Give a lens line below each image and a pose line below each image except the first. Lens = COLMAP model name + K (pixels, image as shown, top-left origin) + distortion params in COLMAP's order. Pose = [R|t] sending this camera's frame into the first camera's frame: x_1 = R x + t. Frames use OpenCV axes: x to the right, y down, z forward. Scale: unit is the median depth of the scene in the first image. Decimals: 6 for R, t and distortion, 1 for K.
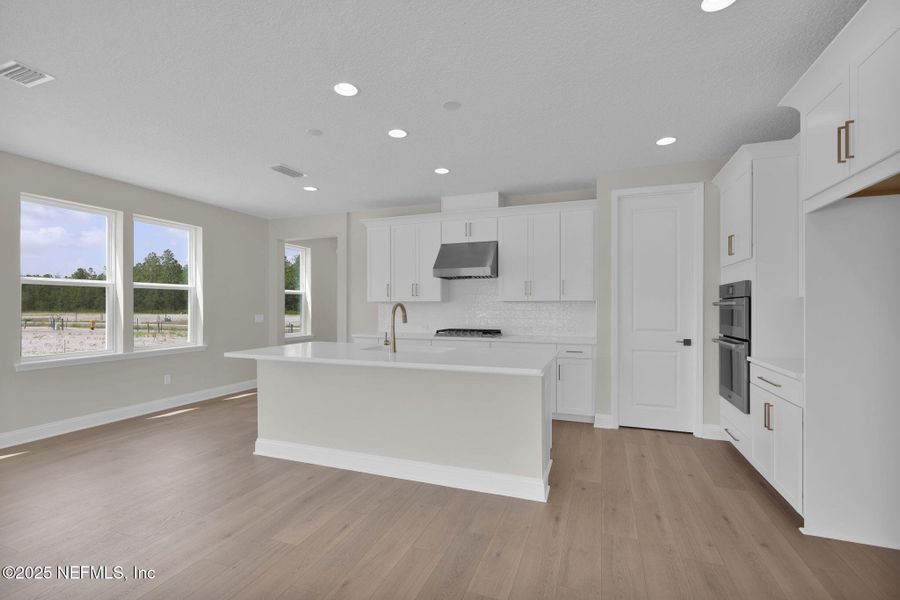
lens RADIAL K [[404.0, 0, 449.1], [0, 404.0, 305.6], [0, 0, 1]] dist [-0.000598, 0.000116]
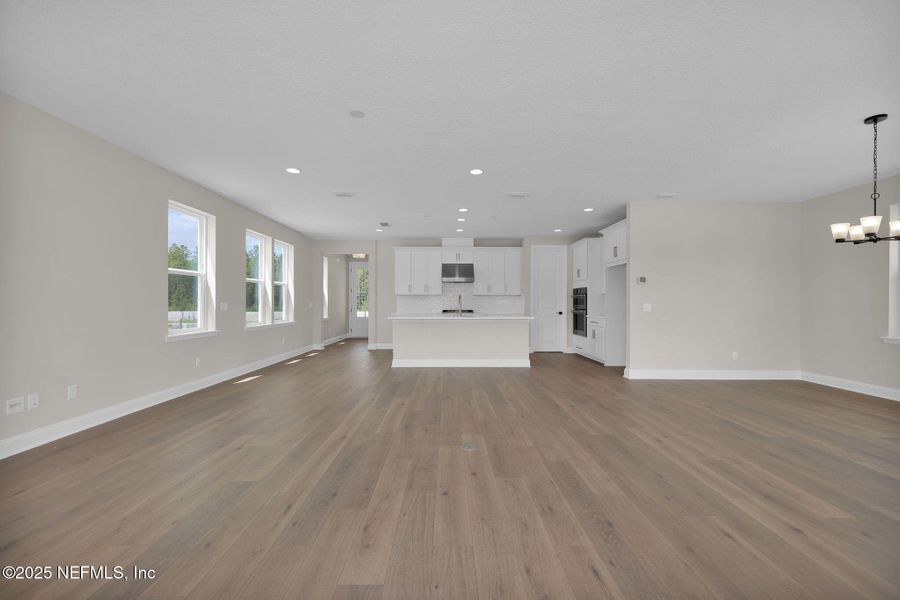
lens RADIAL K [[365.4, 0, 450.0], [0, 365.4, 300.0], [0, 0, 1]] dist [0.000797, 0.000056]
pose [[0.931693, 0.004134, 0.363223, -0.665407], [-0.001646, 0.999973, -0.007160, 0.027871], [-0.363243, 0.006074, 0.931675, -0.632990]]
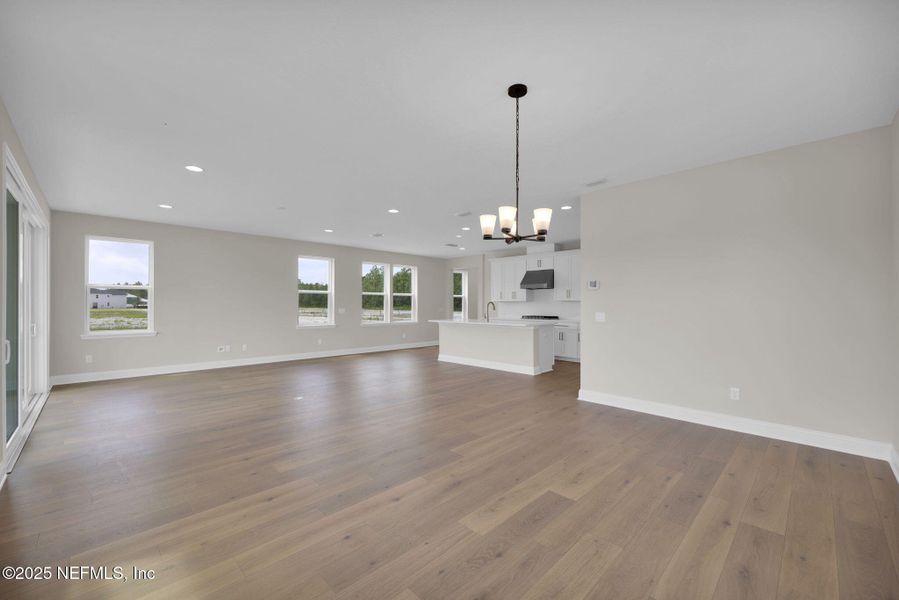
lens RADIAL K [[365.0, 0, 449.5], [0, 365.0, 300.0], [0, 0, 1]] dist [0.000797, 0.000056]
pose [[0.910265, -0.001855, -0.414021, 0.413859], [-0.003469, 0.999921, -0.012108, 0.007253], [0.414011, 0.012458, 0.910187, -0.822071]]
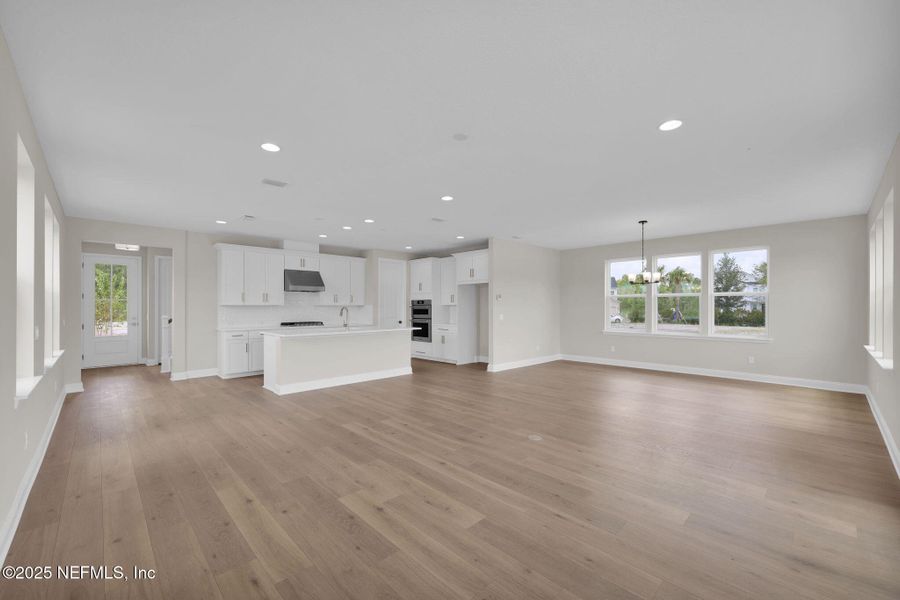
lens RADIAL K [[367.0, 0, 448.8], [0, 367.0, 304.8], [0, 0, 1]] dist [-0.000551, -0.000046]
pose [[0.425521, 0.006351, 0.904926, -1.186783], [0.002215, 0.999965, -0.008060, 0.000753], [-0.904946, 0.005434, 0.425492, -0.225812]]
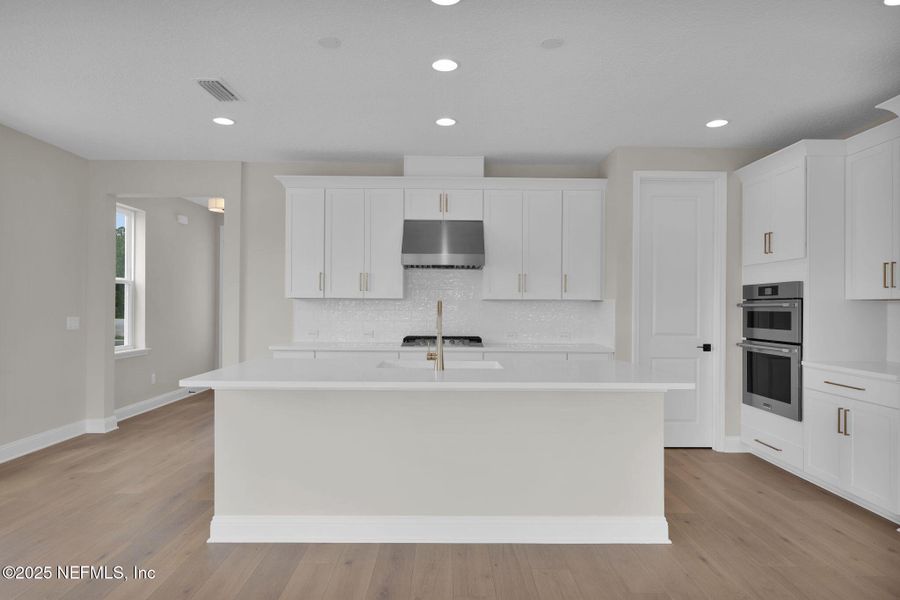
lens RADIAL K [[537.3, 0, 449.0], [0, 537.3, 302.9], [0, 0, 1]] dist [0.004122, 0.000229]
pose [[0.931669, 0.009872, 0.363175, -0.332523], [-0.008684, 0.999950, -0.004904, 0.001794], [-0.363205, 0.001415, 0.931708, 0.076597]]
